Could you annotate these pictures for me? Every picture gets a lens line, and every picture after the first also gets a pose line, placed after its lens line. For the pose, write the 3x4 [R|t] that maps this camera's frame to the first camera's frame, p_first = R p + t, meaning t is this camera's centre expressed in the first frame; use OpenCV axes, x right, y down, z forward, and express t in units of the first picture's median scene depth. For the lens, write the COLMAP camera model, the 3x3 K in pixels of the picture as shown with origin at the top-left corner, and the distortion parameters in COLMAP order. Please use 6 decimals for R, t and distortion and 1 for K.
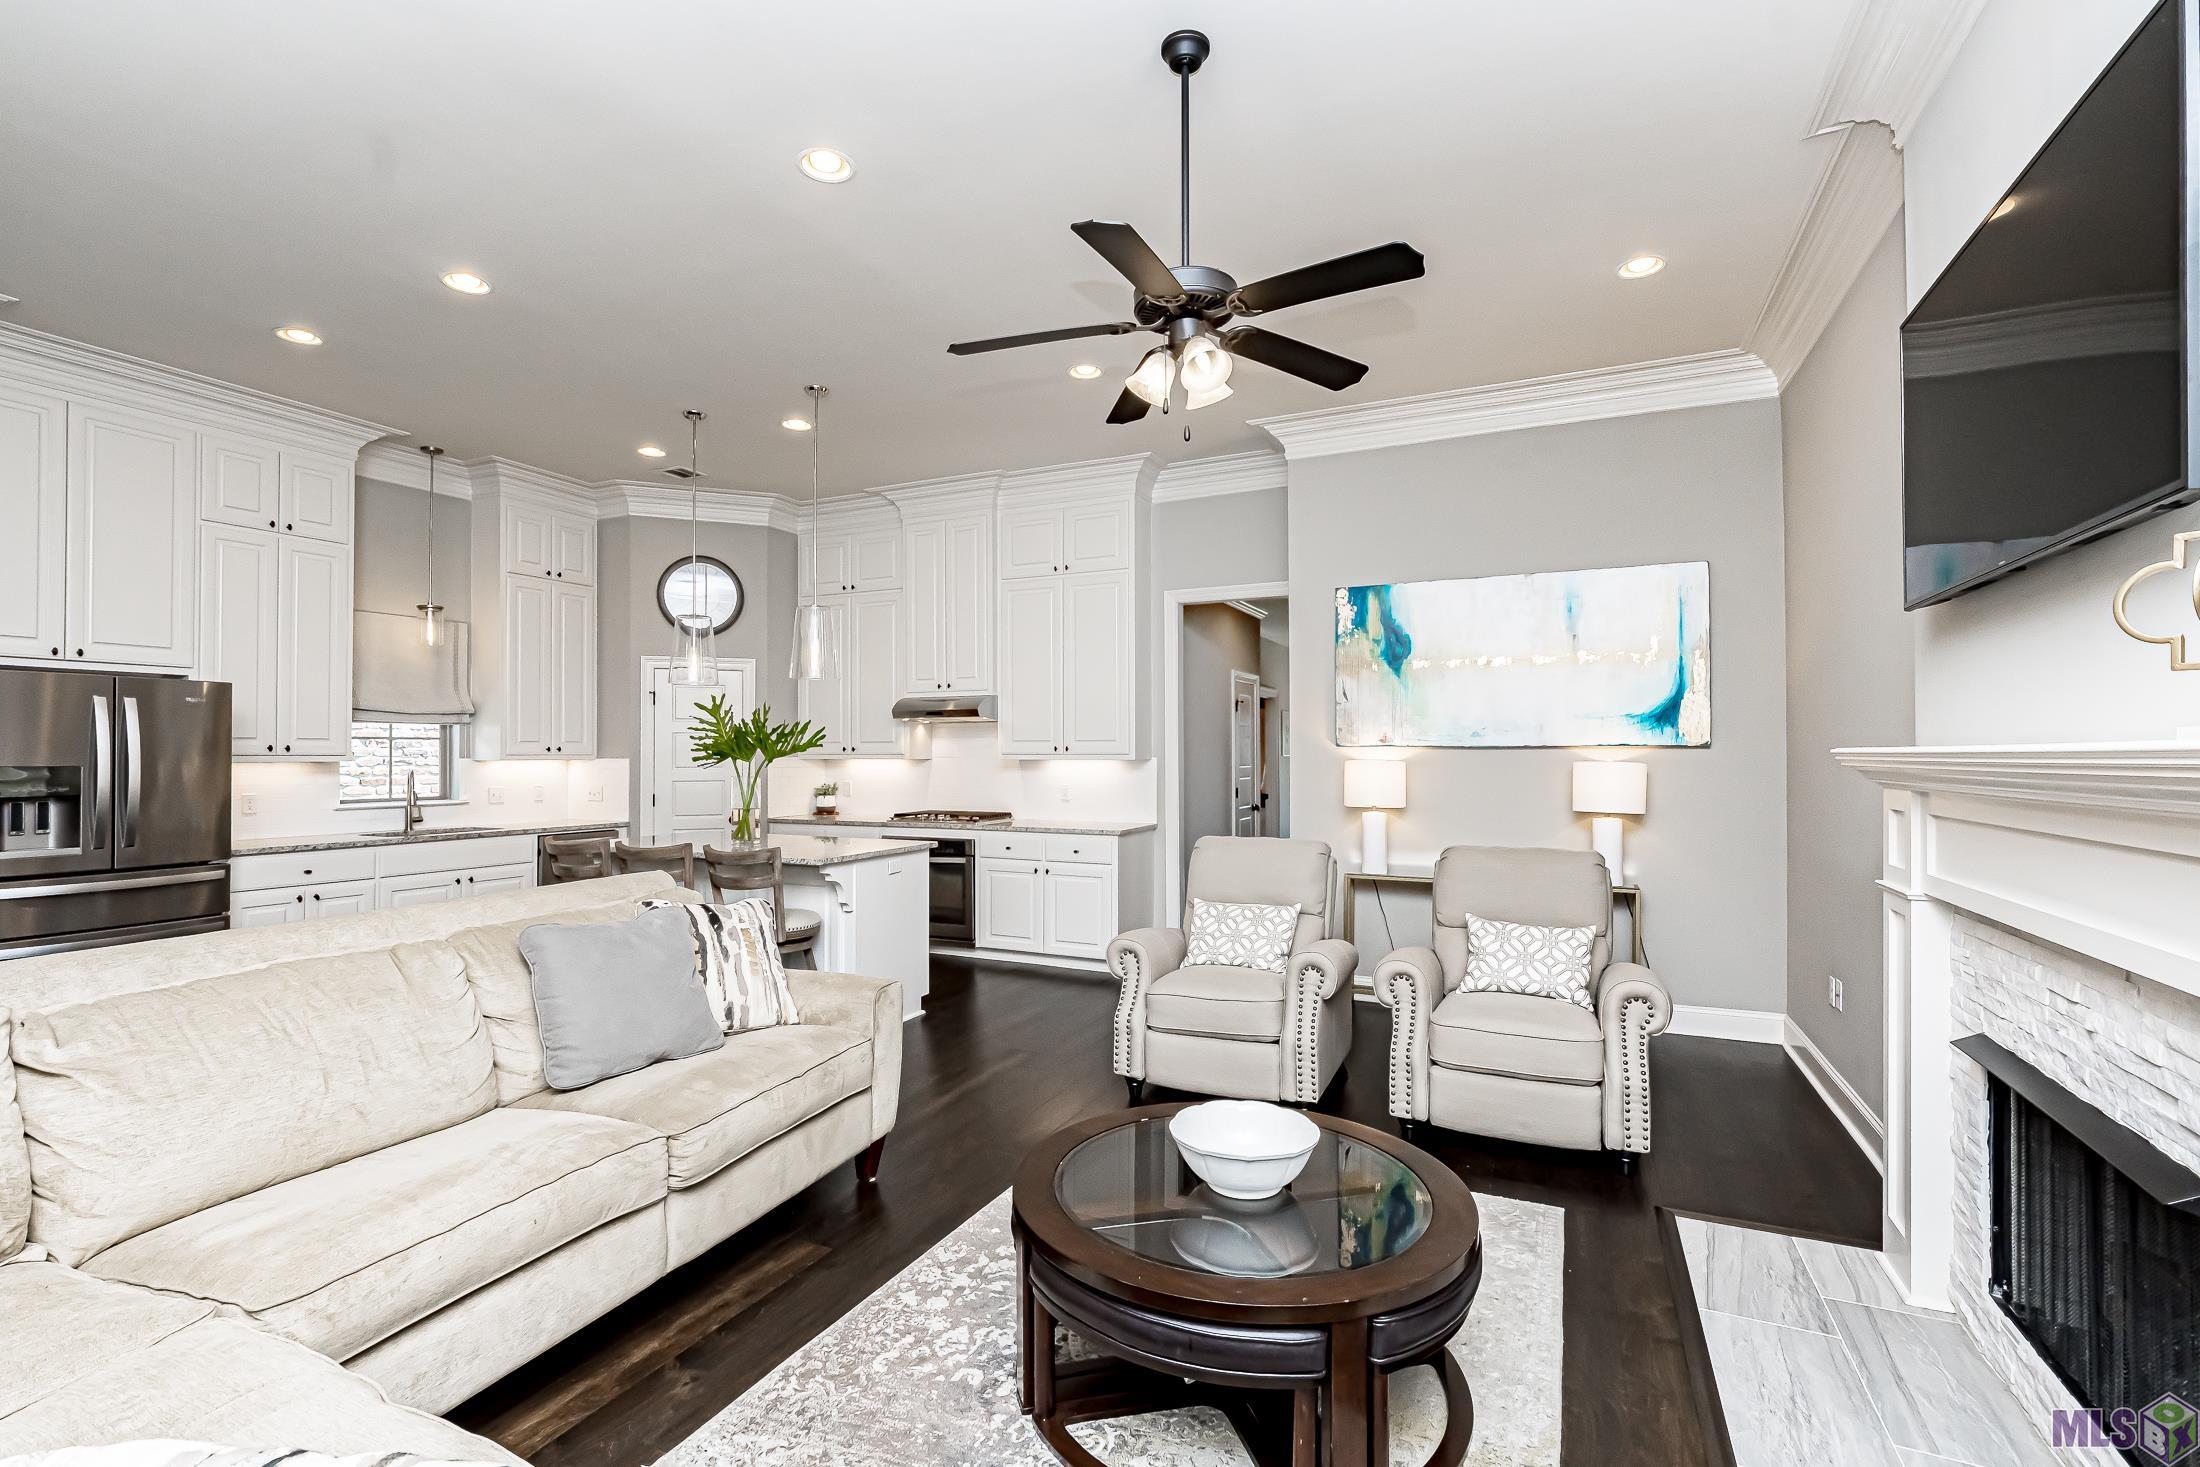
lens RADIAL K [[991.4, 0, 1100.1], [0, 991.4, 745.1], [0, 0, 1]] dist [0.000750, -0.000048]
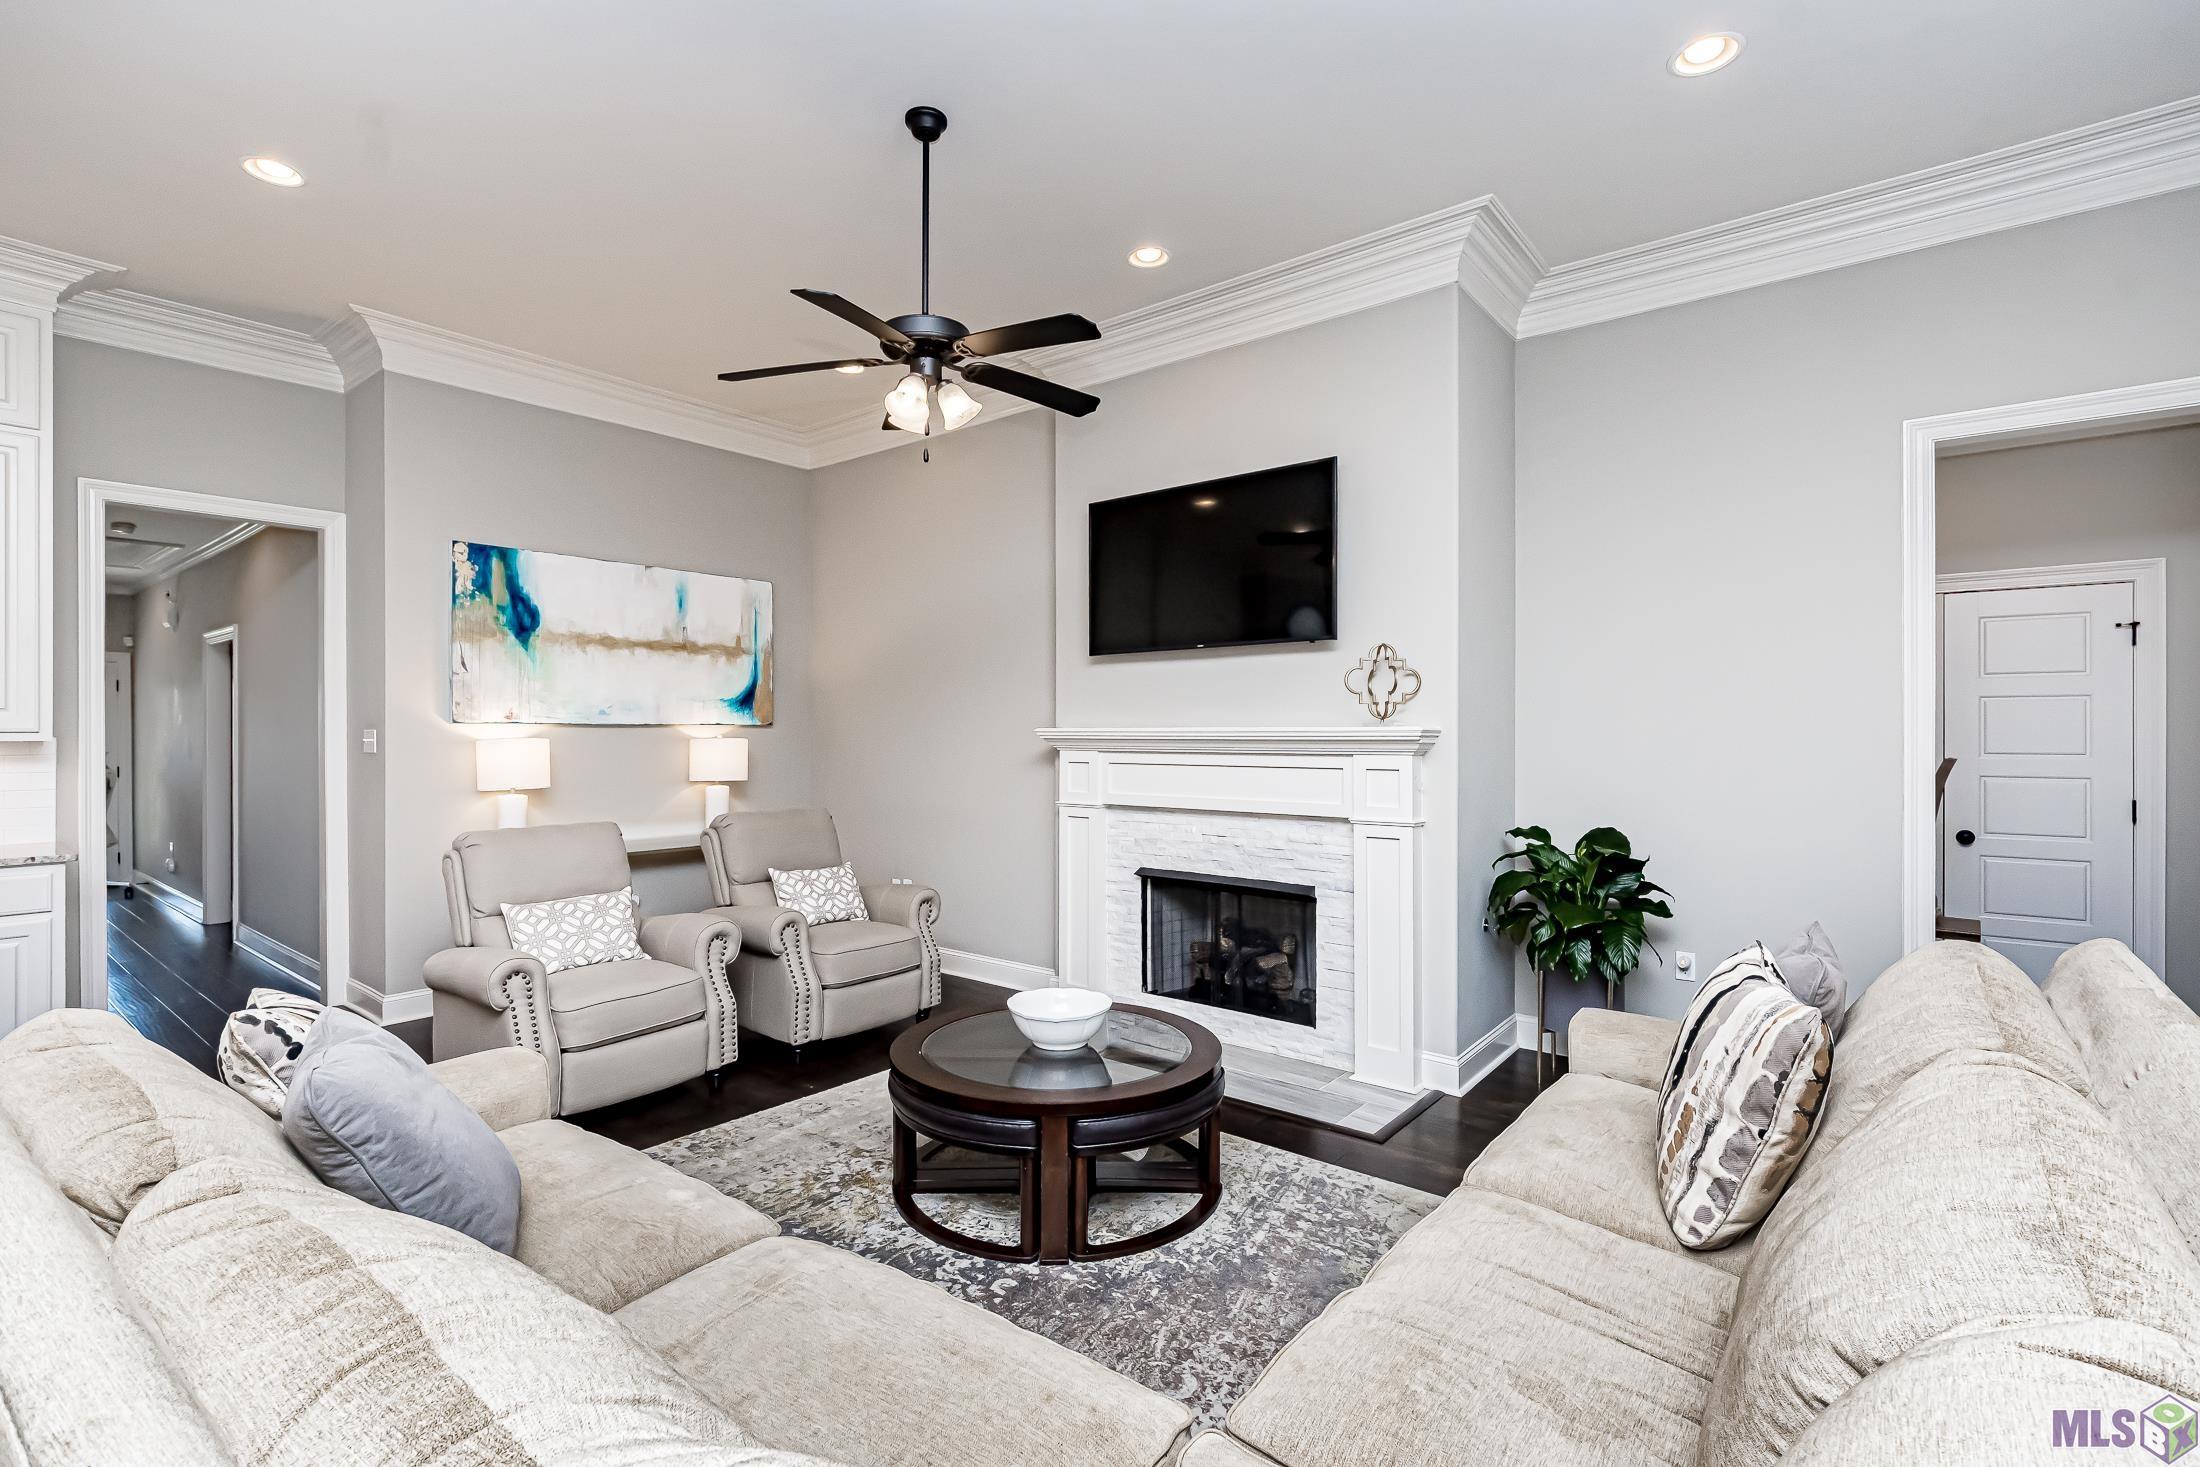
lens RADIAL K [[998.8, 0, 1078.0], [0, 998.8, 733.5], [0, 0, 1]] dist [-0.003315, 0.000041]
pose [[0.248045, -0.001225, 0.968748, -0.481446], [-0.008209, 0.999961, 0.003366, 0.003108], [-0.968714, -0.008787, 0.248025, 0.256509]]
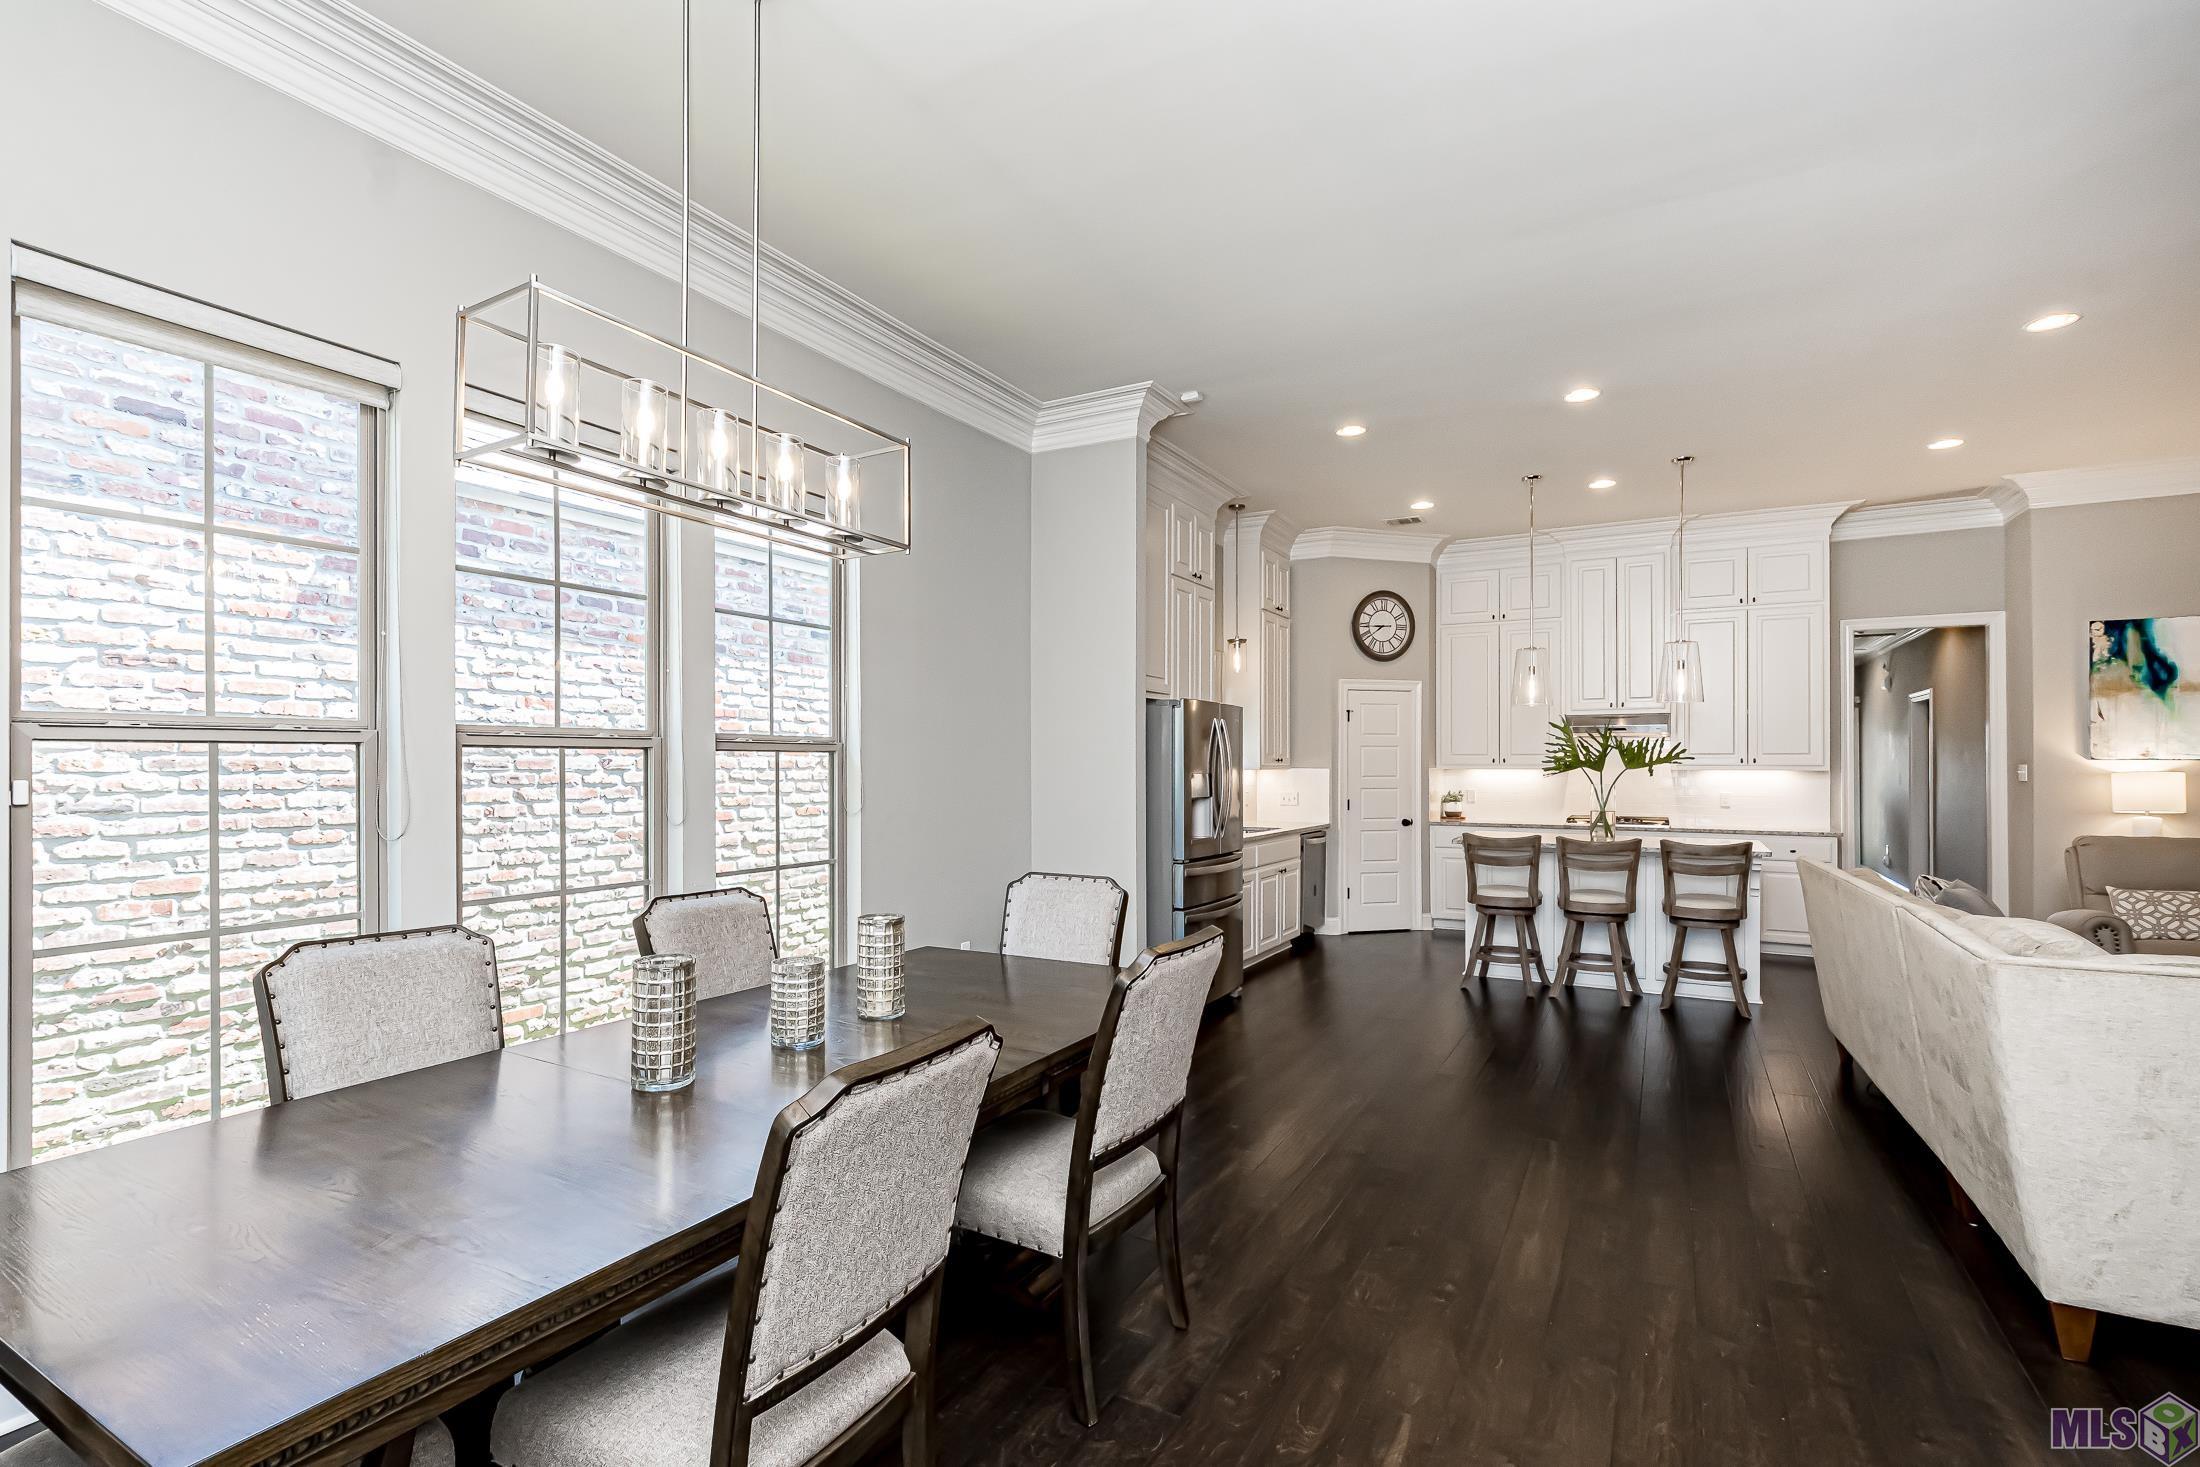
lens RADIAL K [[1035.4, 0, 1097.8], [0, 1035.4, 754.6], [0, 0, 1]] dist [-0.000992, 0.000362]
pose [[0.997902, 0.001757, -0.064722, -0.842832], [-0.001649, 0.999997, 0.001734, -0.005131], [0.064724, -0.001624, 0.997902, -0.270690]]
